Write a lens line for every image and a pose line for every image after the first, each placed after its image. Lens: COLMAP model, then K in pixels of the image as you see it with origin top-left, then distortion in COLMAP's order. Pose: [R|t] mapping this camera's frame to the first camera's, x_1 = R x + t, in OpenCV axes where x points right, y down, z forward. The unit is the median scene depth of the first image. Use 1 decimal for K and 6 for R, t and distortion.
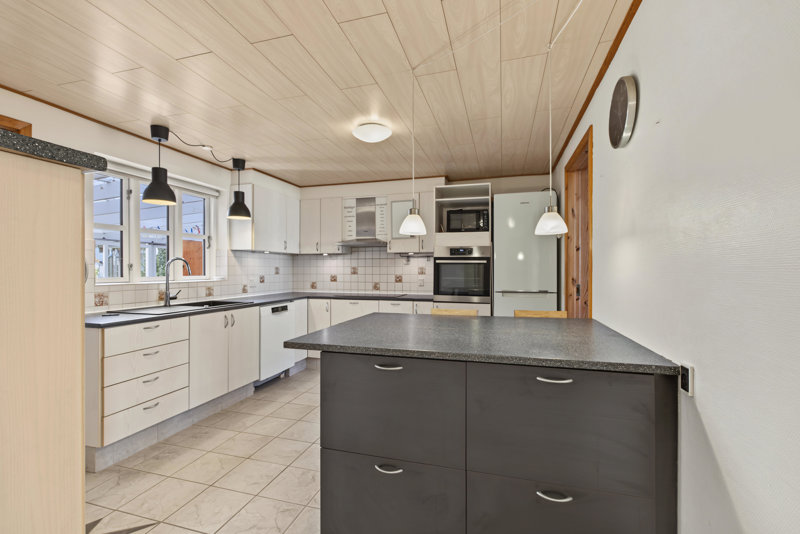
lens RADIAL K [[359.3, 0, 395.4], [0, 359.3, 267.0], [0, 0, 1]] dist [-0.017019, 0.000061]
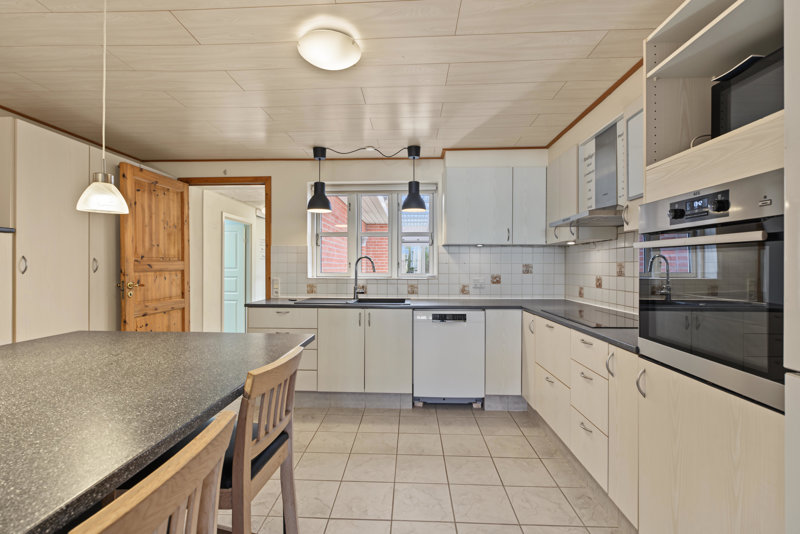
lens RADIAL K [[359.3, 0, 395.4], [0, 359.3, 267.0], [0, 0, 1]] dist [-0.017019, 0.000061]
pose [[0.240203, 0.003325, -0.970717, 0.397881], [0.005052, 0.999976, 0.004675, 0.002268], [0.970710, -0.006027, 0.240180, 0.667500]]
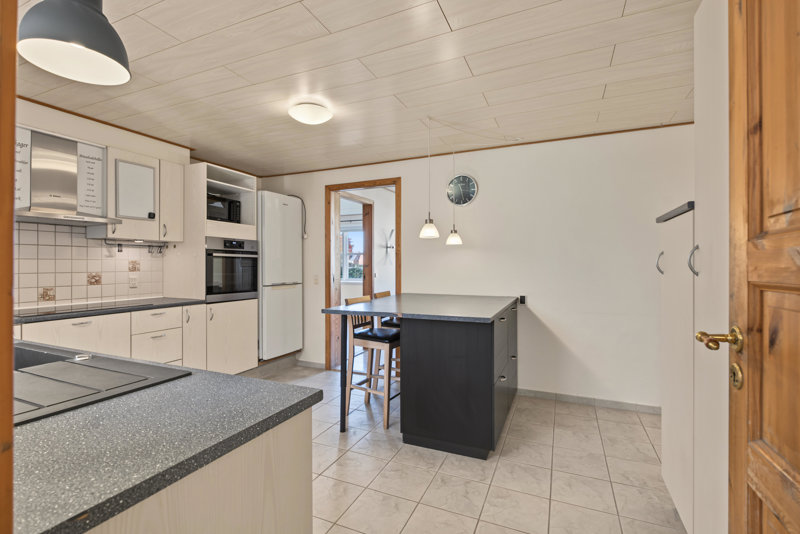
lens RADIAL K [[371.8, 0, 395.3], [0, 371.8, 264.6], [0, 0, 1]] dist [-0.000191, -0.000234]
pose [[0.139322, 0.003955, 0.990239, -0.670409], [-0.002137, 0.999991, -0.003693, 0.010309], [-0.990245, -0.001602, 0.139329, 0.452876]]
